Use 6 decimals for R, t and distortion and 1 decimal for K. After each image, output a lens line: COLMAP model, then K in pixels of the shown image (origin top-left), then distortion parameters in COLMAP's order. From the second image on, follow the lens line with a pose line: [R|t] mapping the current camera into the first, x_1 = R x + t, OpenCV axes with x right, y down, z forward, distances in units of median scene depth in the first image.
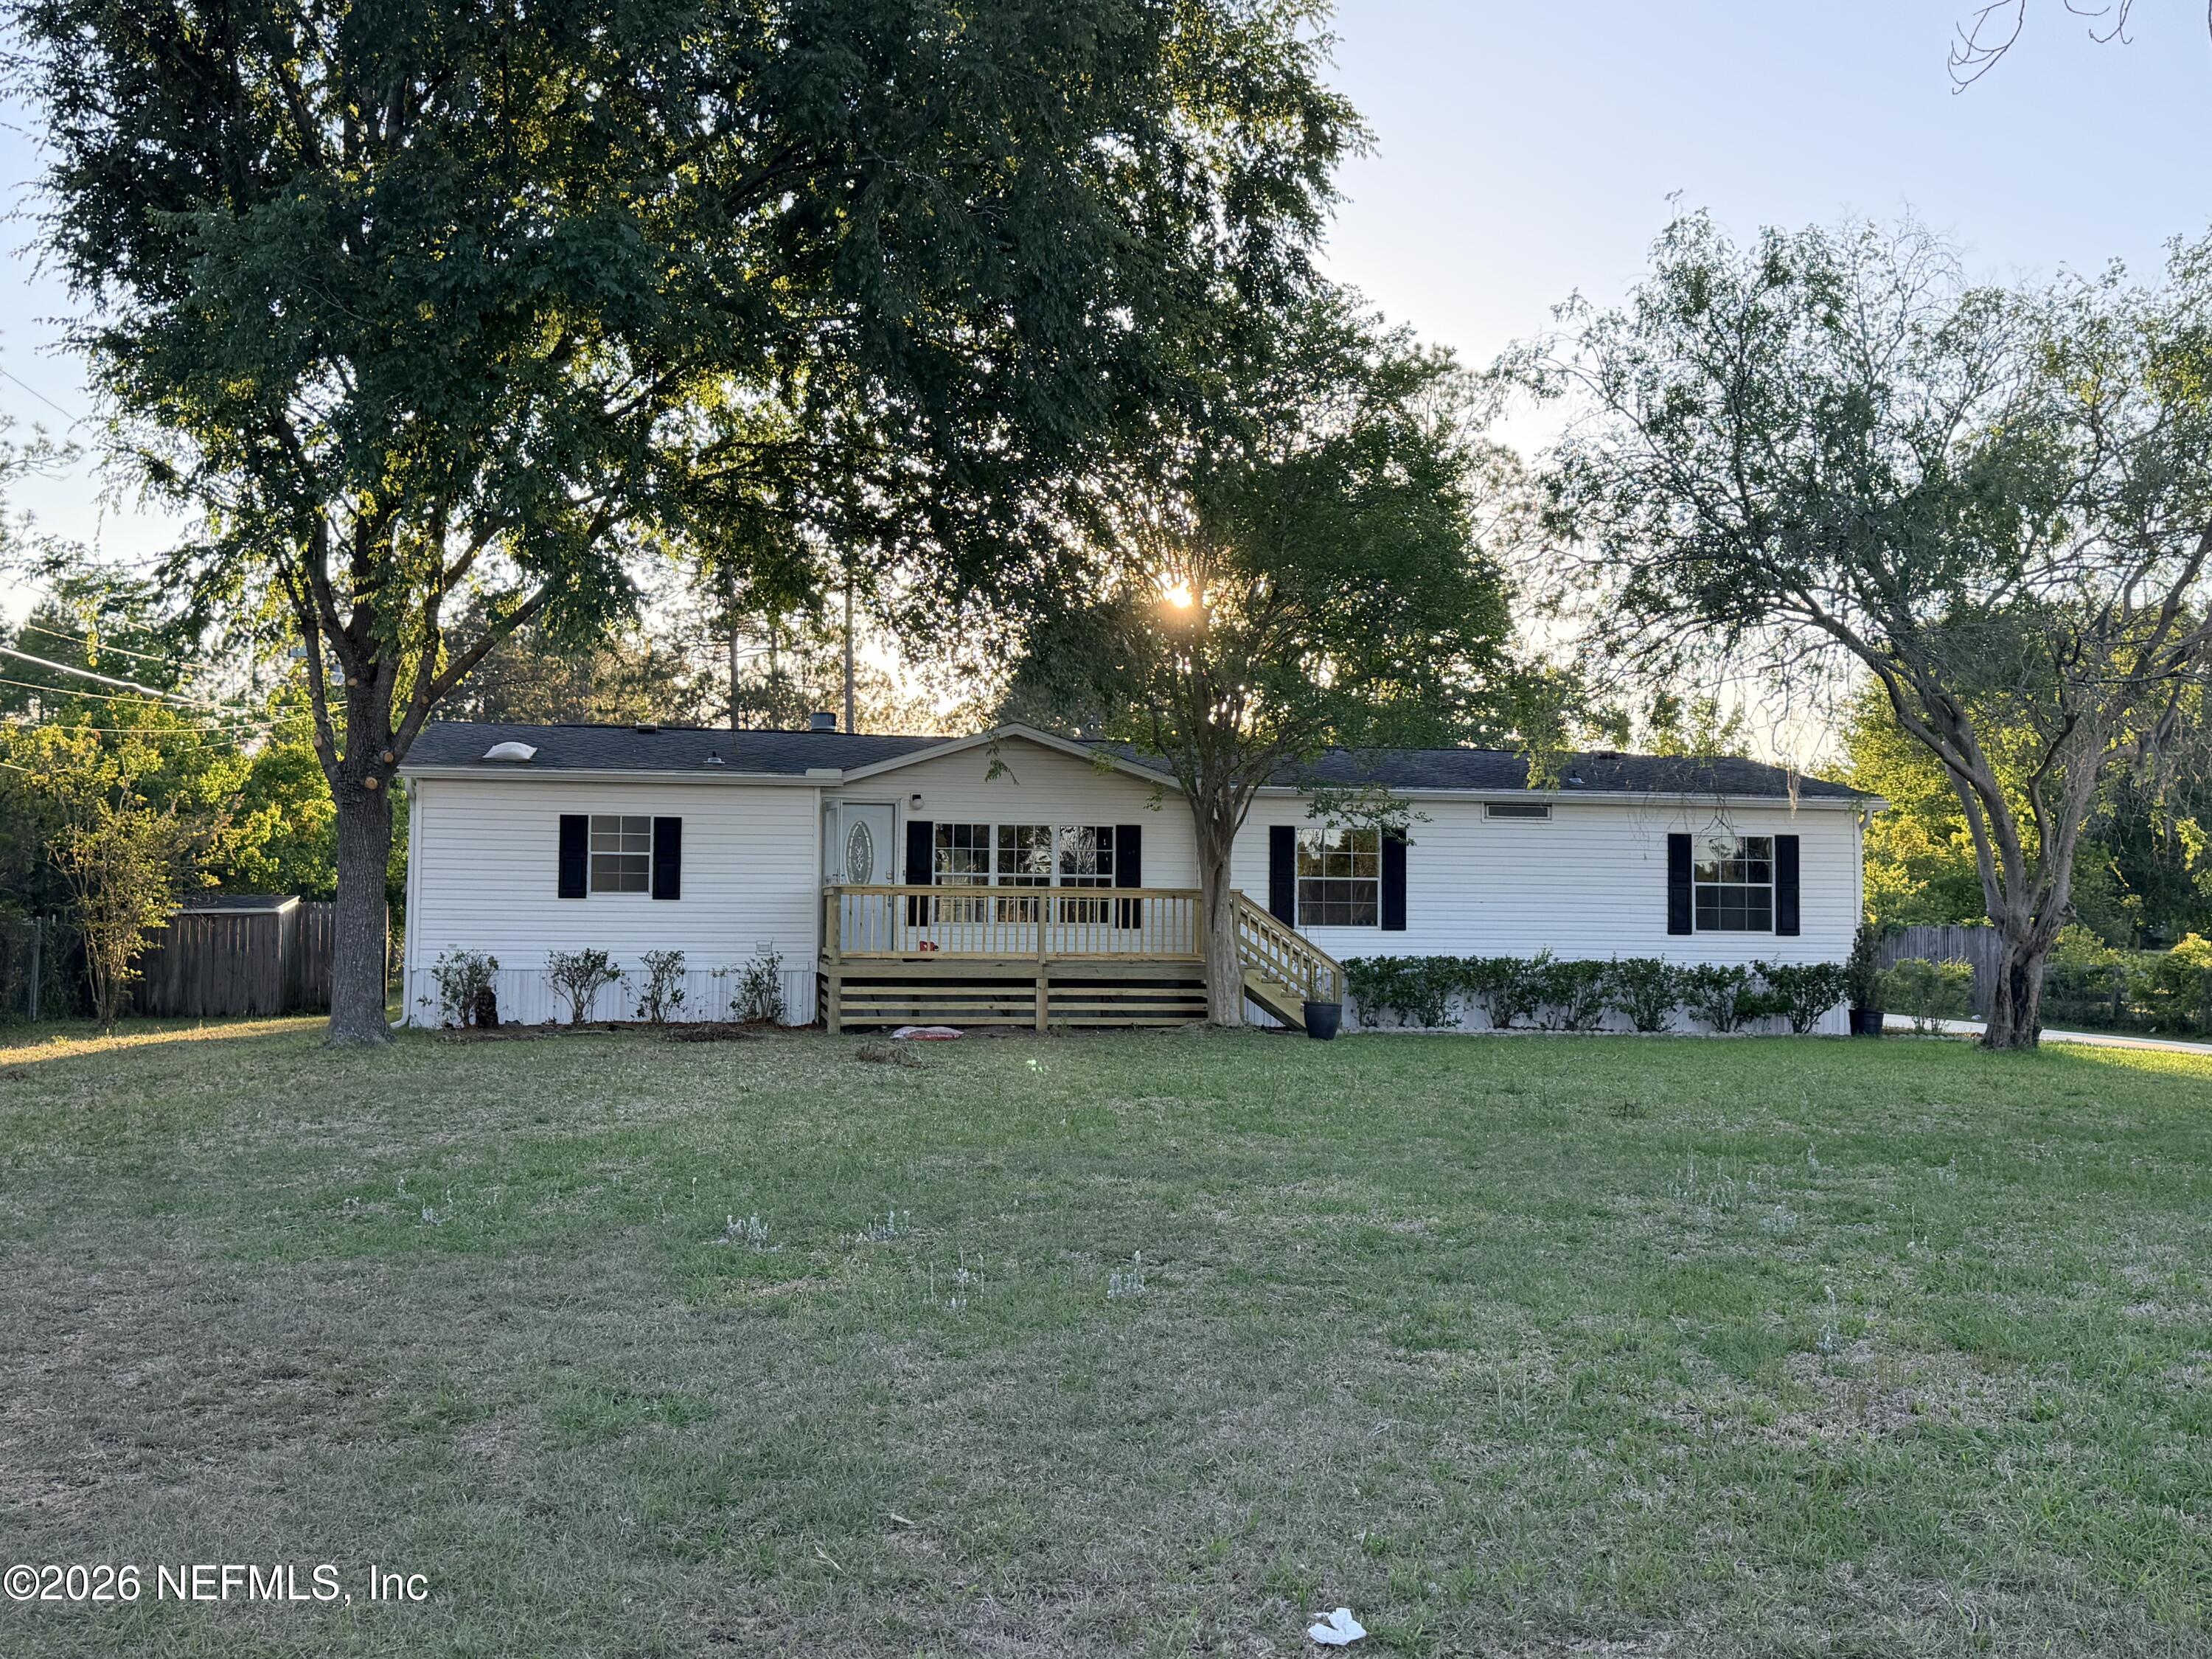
lens RADIAL K [[2306.9, 0, 1106.0], [0, 2306.9, 829.5], [0, 0, 1]] dist [0.148827, 0.002577]
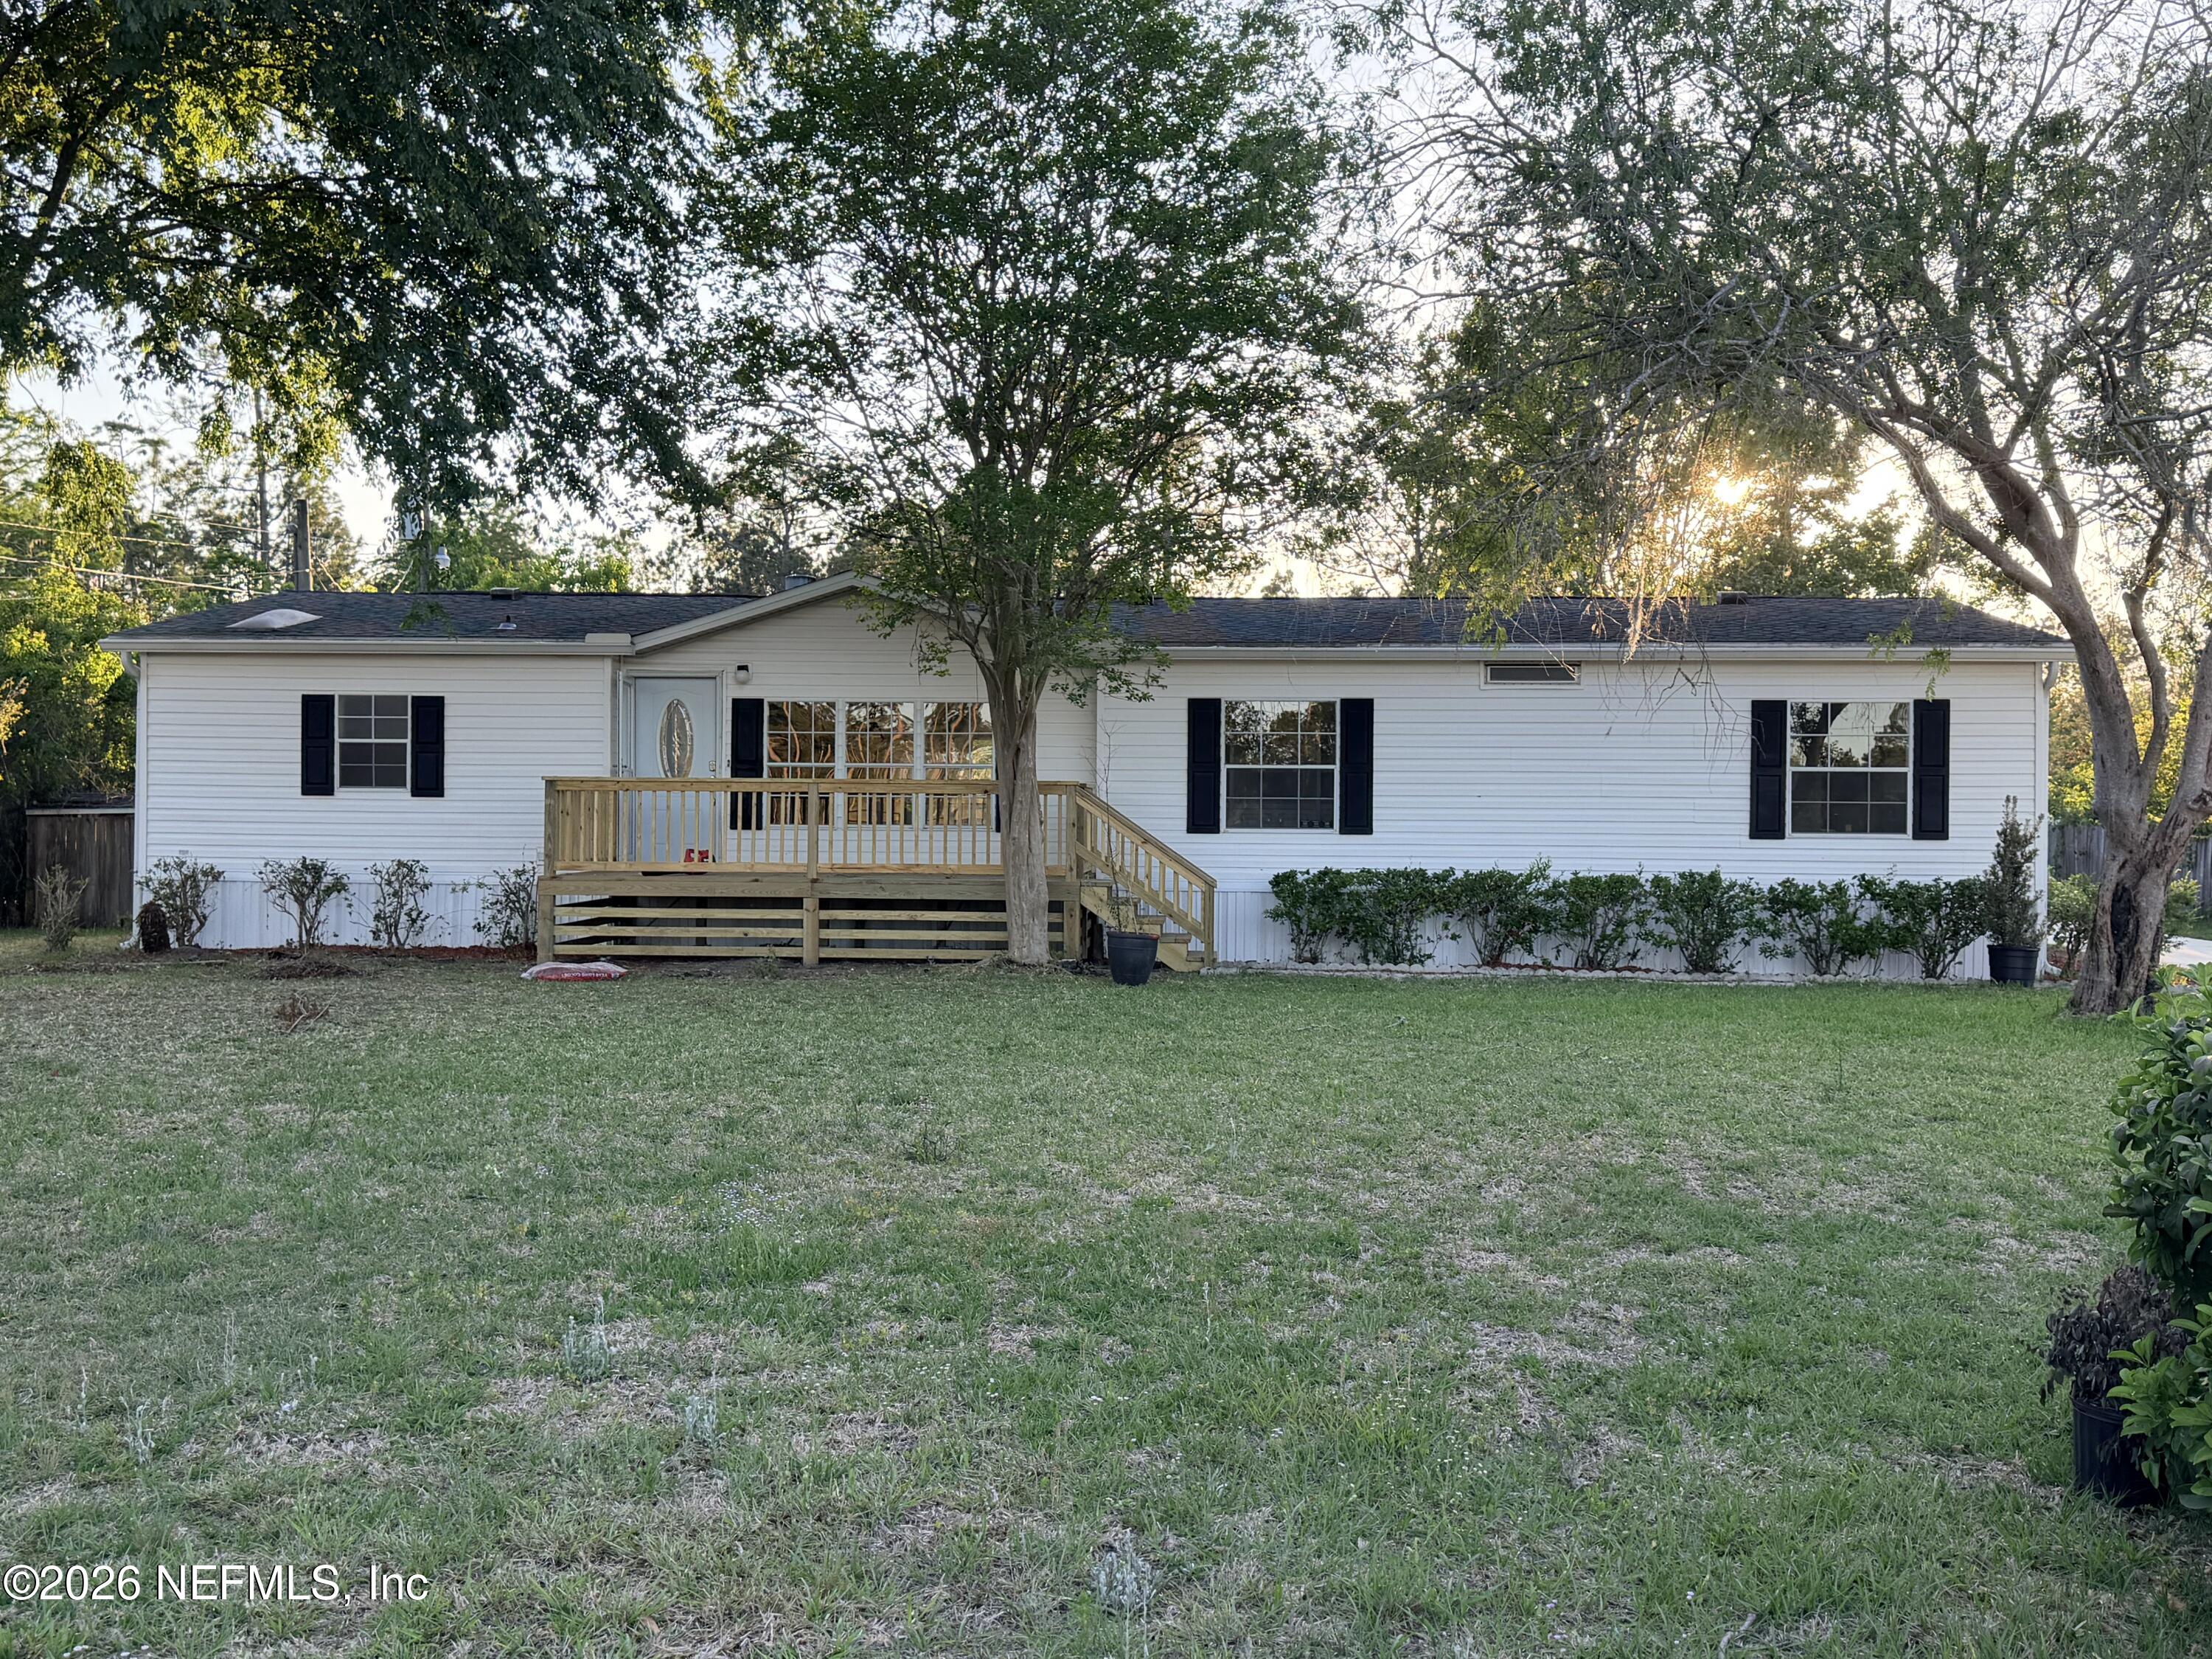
lens RADIAL K [[2306.9, 0, 1106.0], [0, 2306.9, 829.5], [0, 0, 1]] dist [0.148827, 0.002577]
pose [[0.965091, -0.000541, -0.261914, 0.248972], [0.012381, 0.998974, 0.043558, 0.008404], [0.261622, -0.045281, 0.964108, 0.257134]]
